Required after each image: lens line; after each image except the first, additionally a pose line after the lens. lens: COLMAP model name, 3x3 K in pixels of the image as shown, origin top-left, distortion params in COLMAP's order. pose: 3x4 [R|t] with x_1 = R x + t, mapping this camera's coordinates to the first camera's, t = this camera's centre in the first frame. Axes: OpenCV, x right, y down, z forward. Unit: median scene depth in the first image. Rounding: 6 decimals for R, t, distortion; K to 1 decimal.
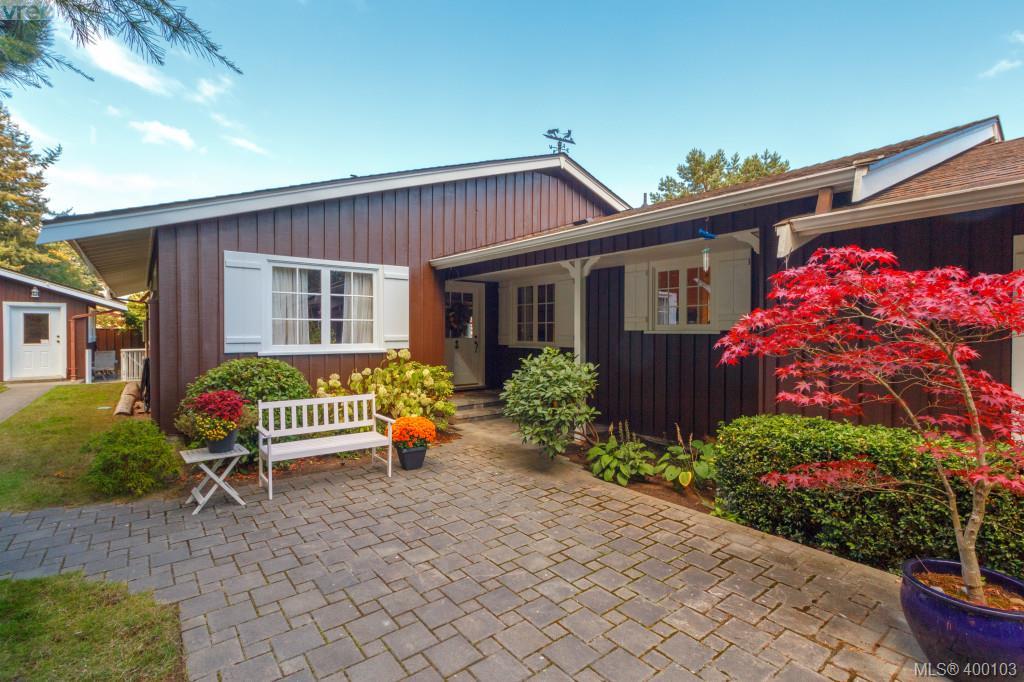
lens RADIAL K [[468.7, 0, 510.1], [0, 468.7, 328.4], [0, 0, 1]] dist [0.000517, 0.000168]
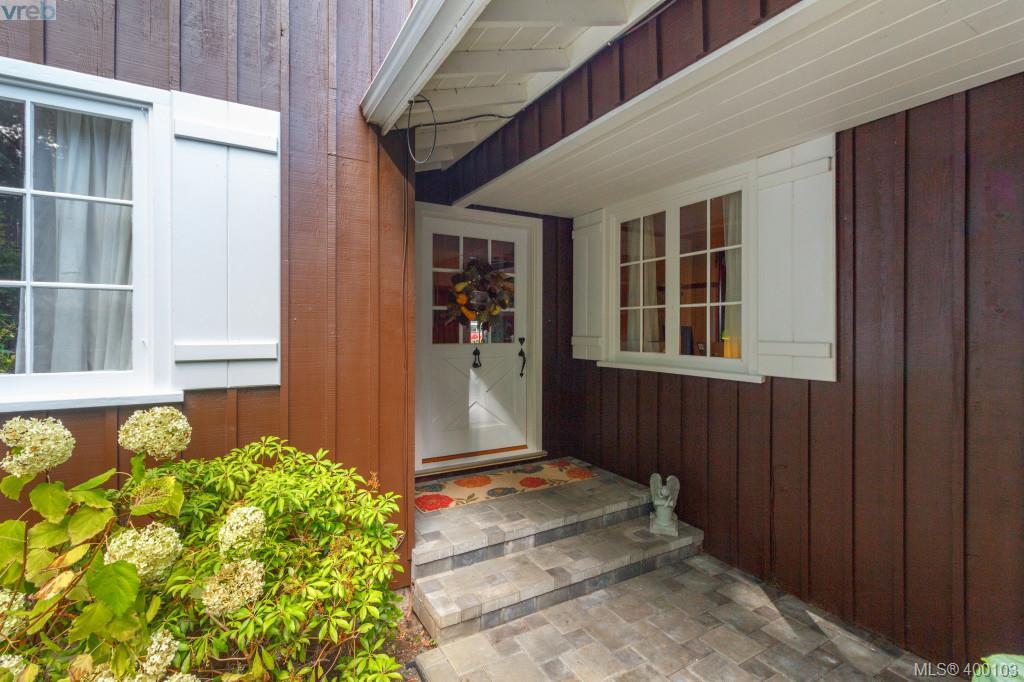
lens RADIAL K [[468.7, 0, 510.1], [0, 468.7, 328.4], [0, 0, 1]] dist [0.000517, 0.000168]
pose [[0.990524, -0.001250, -0.137332, -0.033306], [0.001931, 0.999987, 0.004822, 0.006804], [0.137324, -0.005041, 0.990513, 0.811891]]
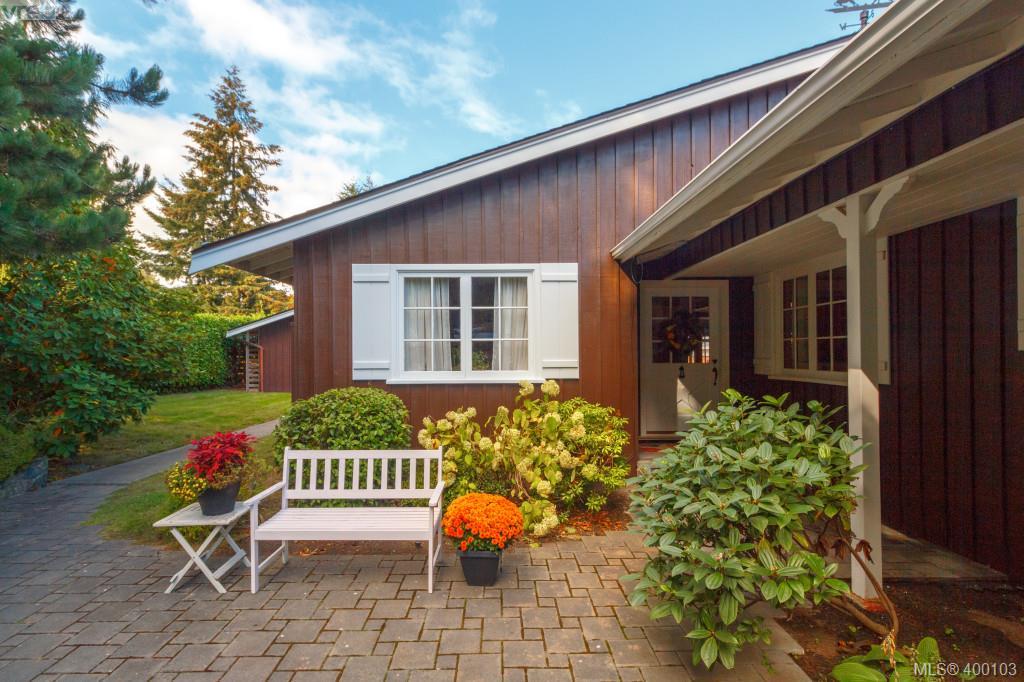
lens RADIAL K [[479.9, 0, 506.2], [0, 479.9, 346.3], [0, 0, 1]] dist [0.002413, 0.000129]
pose [[0.797259, -0.013576, -0.603484, 0.148831], [0.009709, 0.999906, -0.009667, 0.000732], [0.603559, 0.001848, 0.797316, 0.402620]]
